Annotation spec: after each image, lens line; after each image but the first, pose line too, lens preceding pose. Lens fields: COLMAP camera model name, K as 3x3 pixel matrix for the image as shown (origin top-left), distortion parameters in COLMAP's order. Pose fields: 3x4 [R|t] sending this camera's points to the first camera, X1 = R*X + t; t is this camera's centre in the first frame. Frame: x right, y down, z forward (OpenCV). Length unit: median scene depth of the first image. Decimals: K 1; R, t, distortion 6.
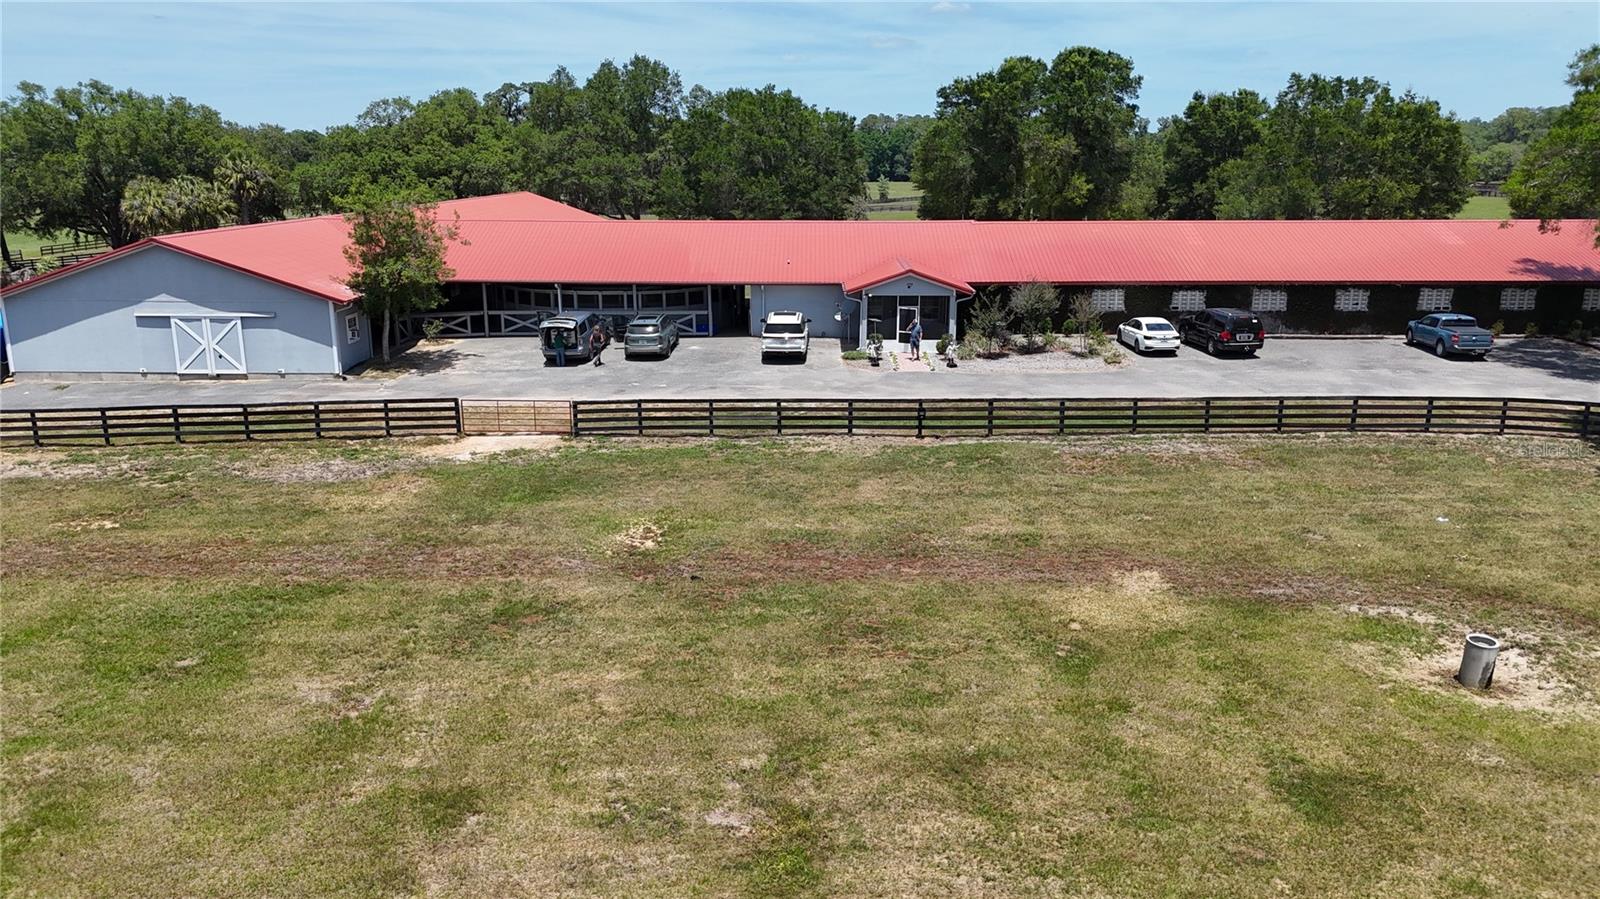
lens RADIAL K [[1187.7, 0, 802.0], [0, 1187.7, 424.5], [0, 0, 1]] dist [0.087411, -0.065003]
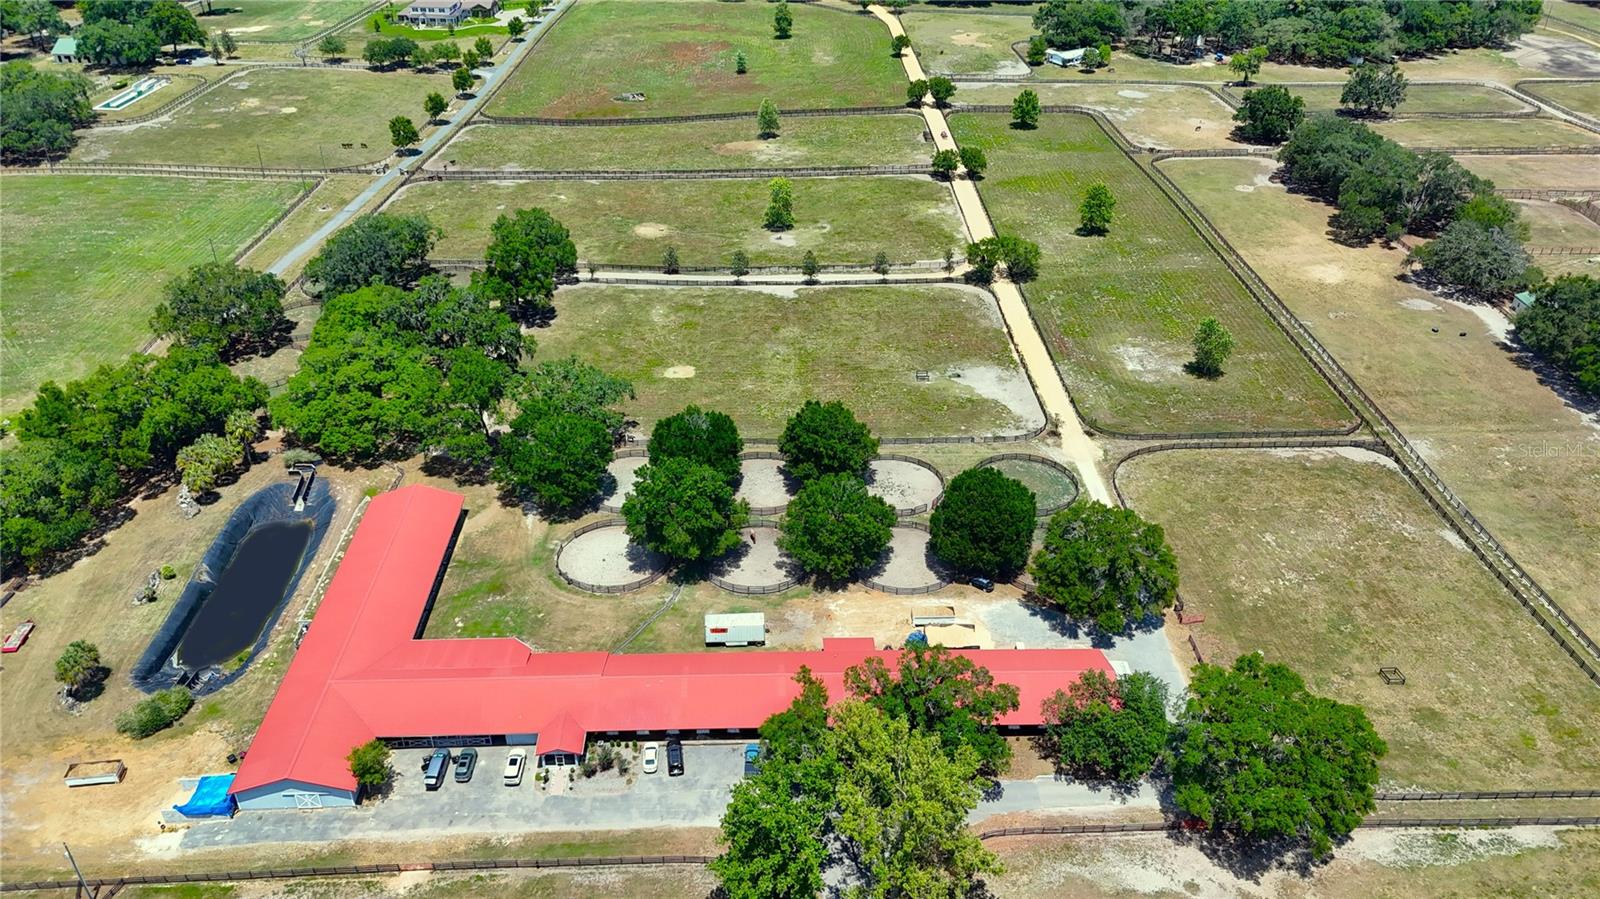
lens RADIAL K [[1183.7, 0, 803.1], [0, 1183.7, 450.7], [0, 0, 1]] dist [0.063415, -0.058405]
pose [[0.998948, -0.017156, 0.042539, 0.585859], [0.002272, 0.944781, 0.327696, -1.785720], [-0.045812, -0.327254, 0.943825, -1.486701]]
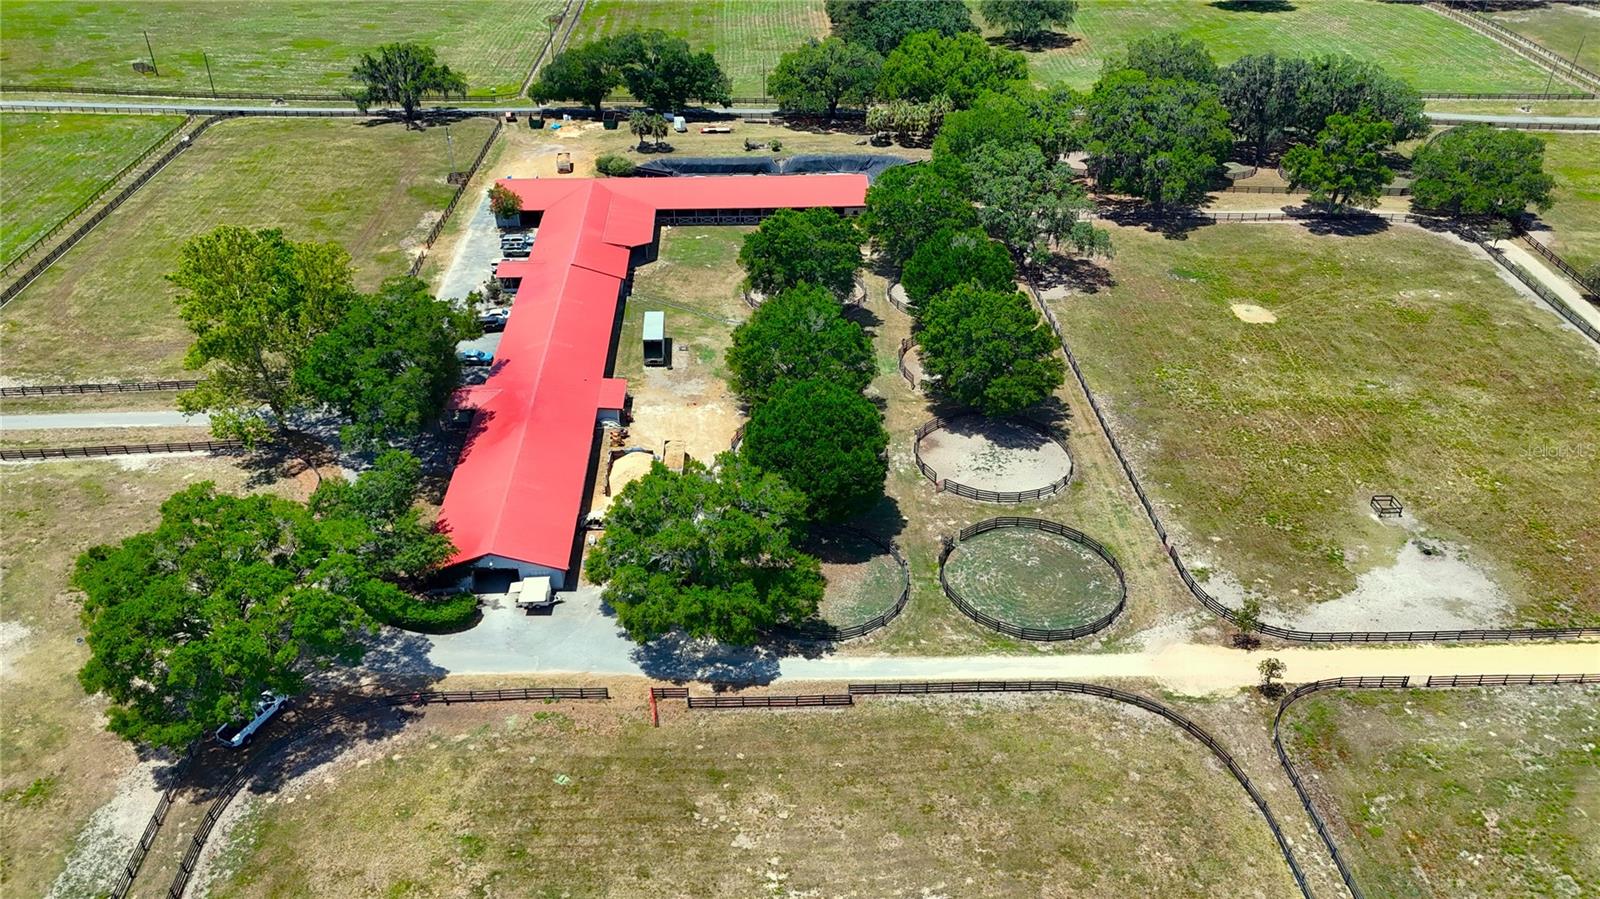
lens RADIAL K [[1179.1, 0, 802.6], [0, 1179.1, 455.4], [0, 0, 1]] dist [0.063625, -0.057663]
pose [[0.066908, 0.543272, -0.836886, 3.362229], [-0.224113, 0.825516, 0.517973, -1.668851], [0.972264, 0.152900, 0.176988, 1.398971]]
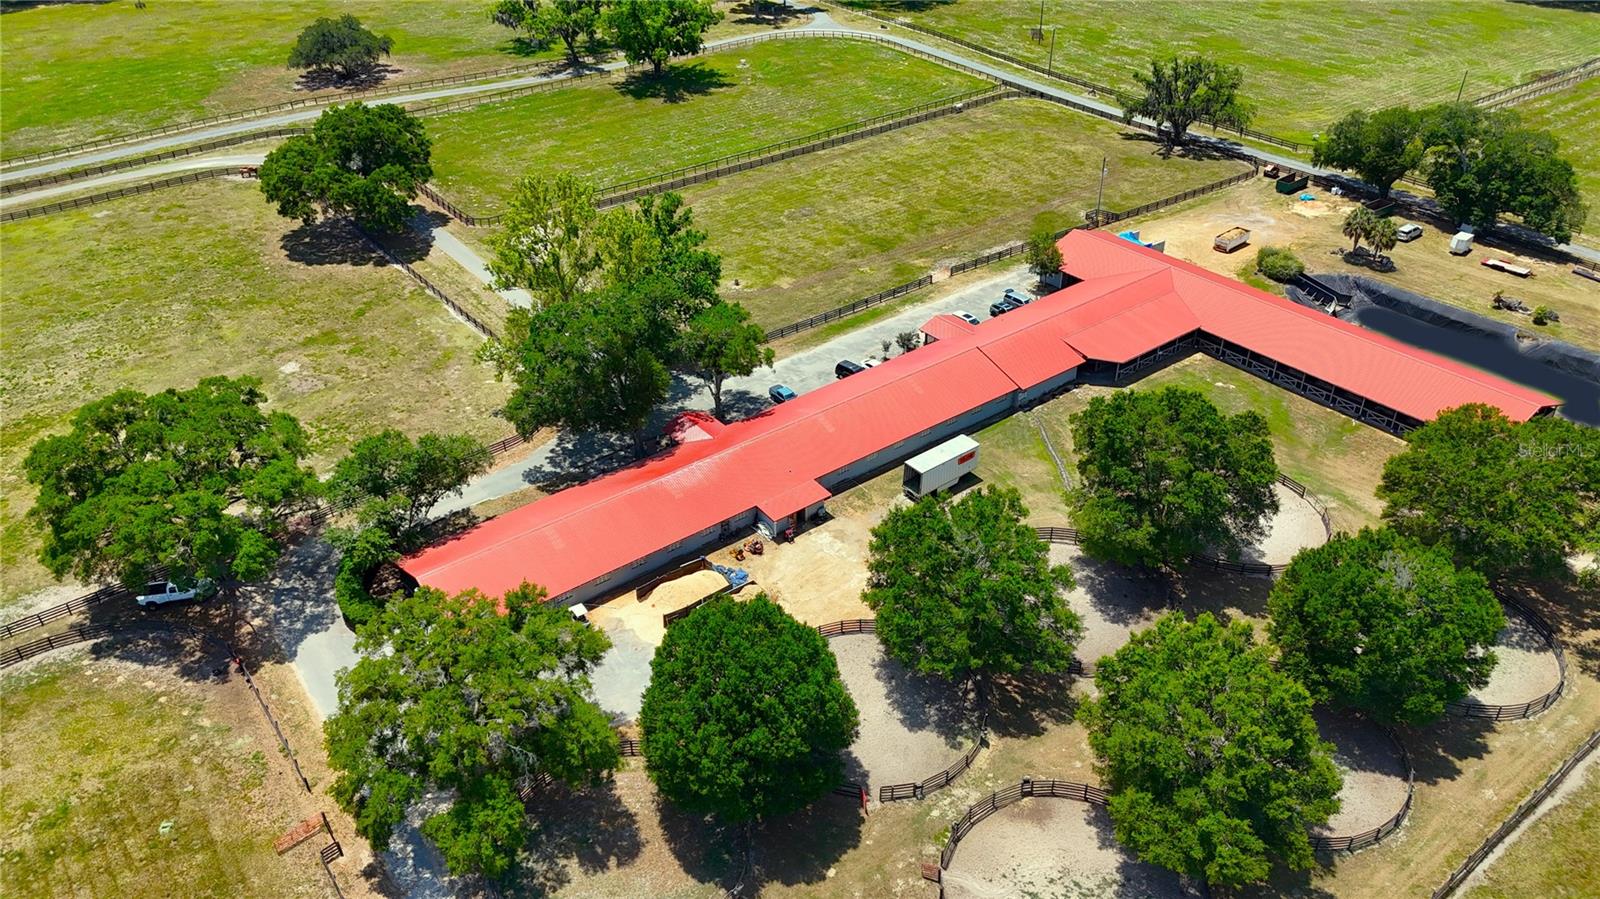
lens RADIAL K [[1179.1, 0, 802.6], [0, 1179.1, 455.4], [0, 0, 1]] dist [0.063625, -0.057663]
pose [[-0.782728, 0.349402, -0.515030, 1.985365], [-0.123760, 0.723628, 0.679004, -1.831418], [0.609935, 0.595215, -0.523161, 2.596122]]
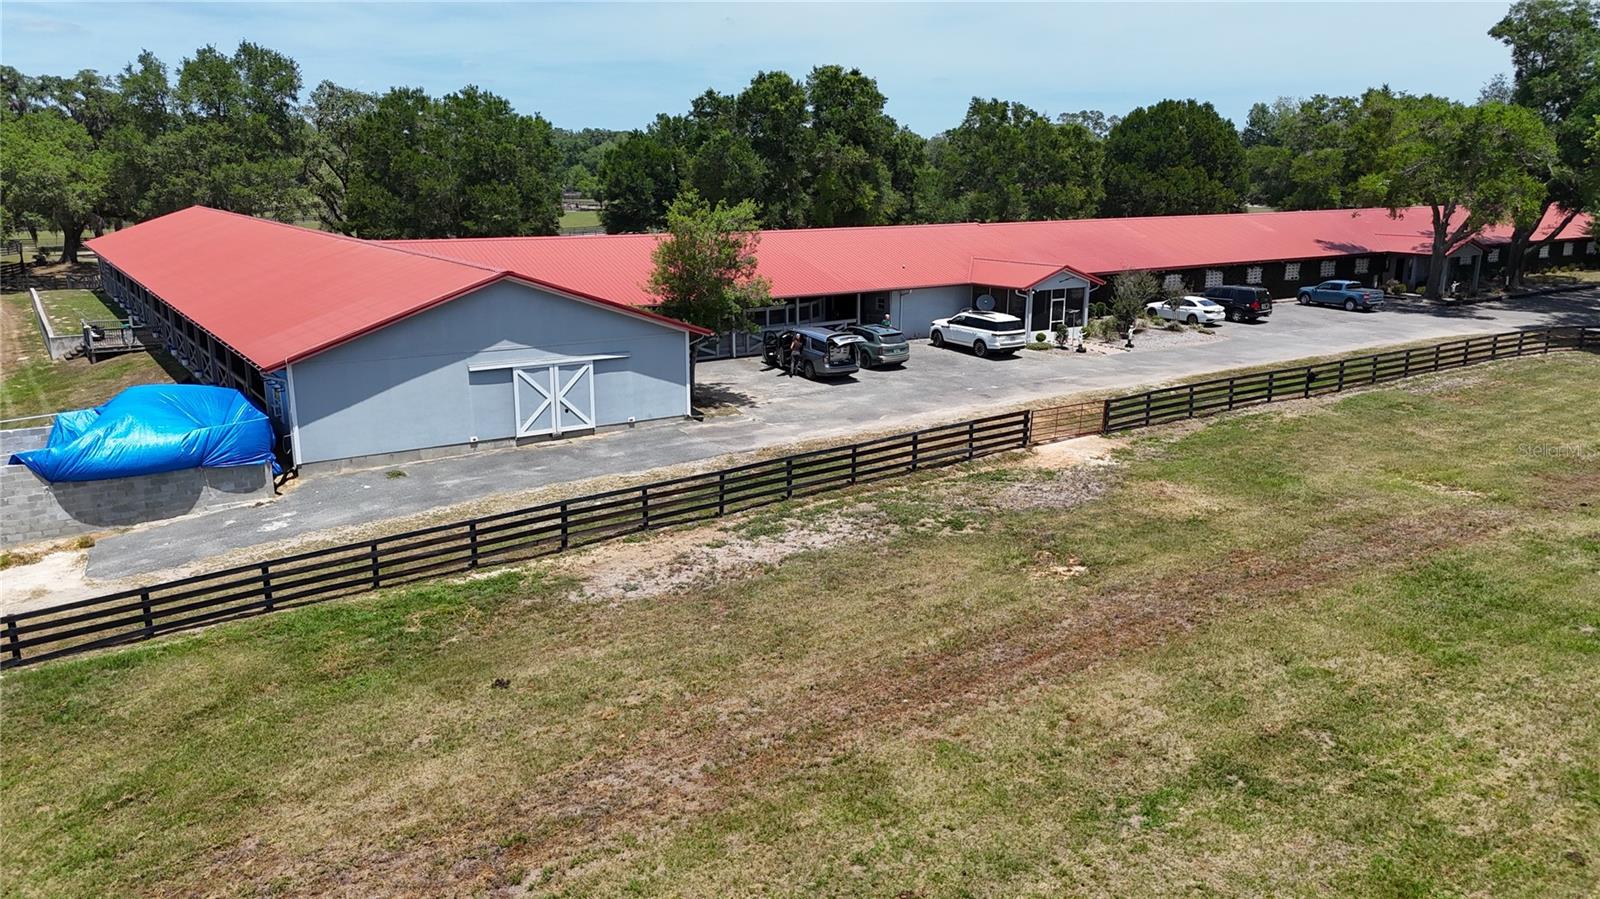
lens RADIAL K [[1183.7, 0, 803.1], [0, 1183.7, 450.7], [0, 0, 1]] dist [0.063415, -0.058405]
pose [[0.820728, -0.133810, 0.555428, -0.794531], [0.126022, 0.990640, 0.052441, -0.050892], [-0.557246, 0.026956, 0.829910, 0.235651]]
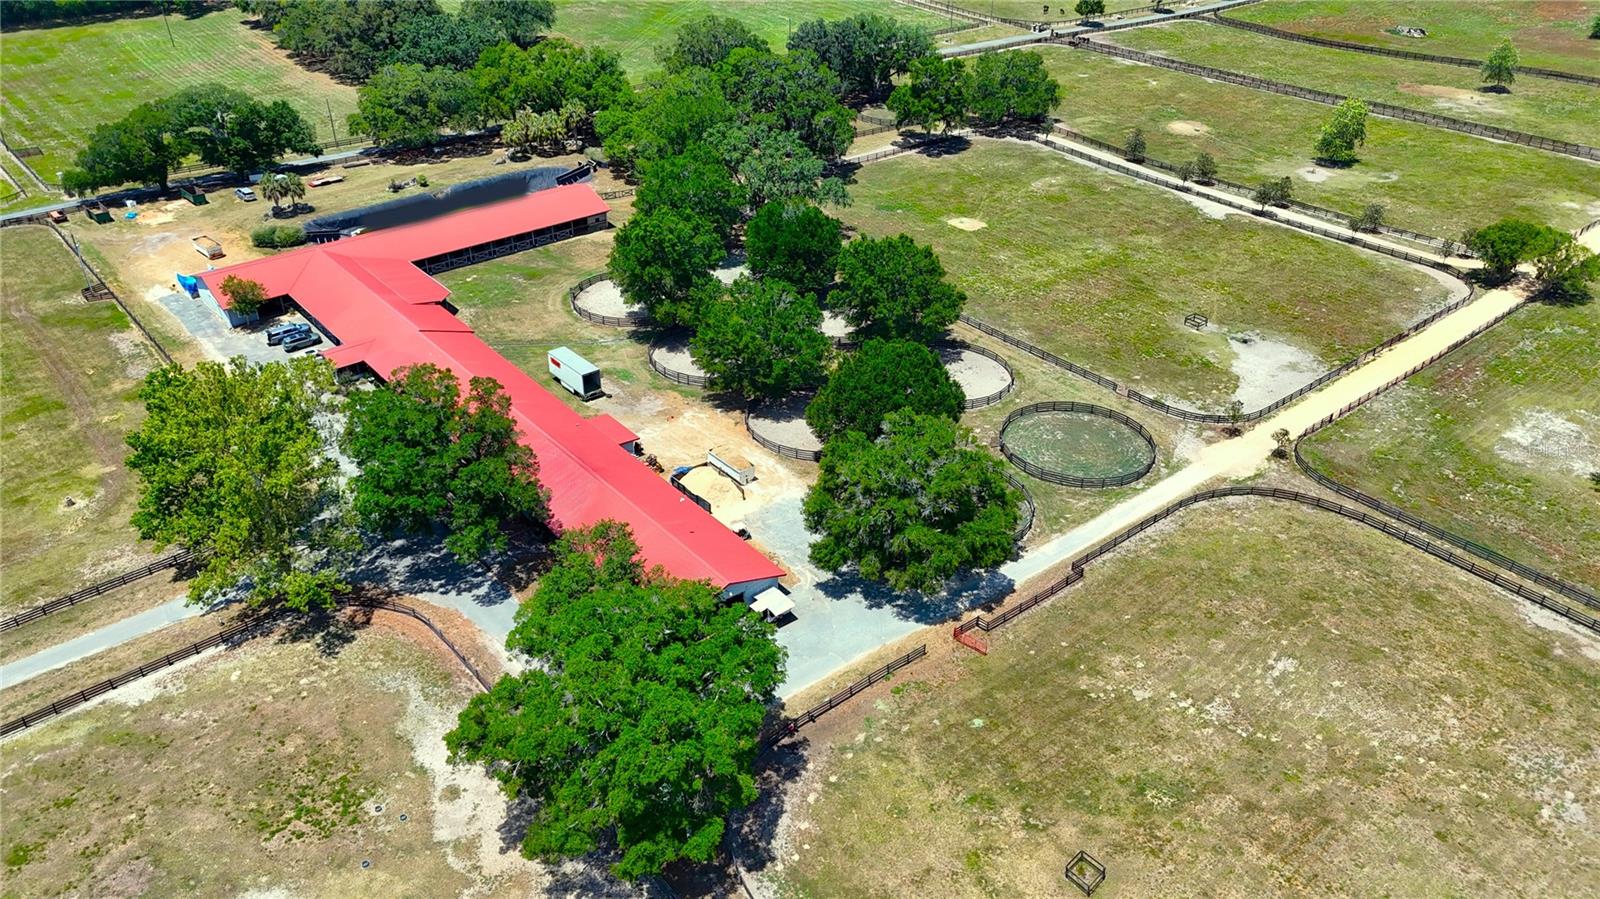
lens RADIAL K [[1183.0, 0, 803.0], [0, 1183.0, 449.8], [0, 0, 1]] dist [0.061120, -0.054674]
pose [[0.650768, 0.408562, -0.639983, 2.935562], [-0.176292, 0.901156, 0.396029, -1.336768], [0.738527, -0.144899, 0.658470, -0.074672]]
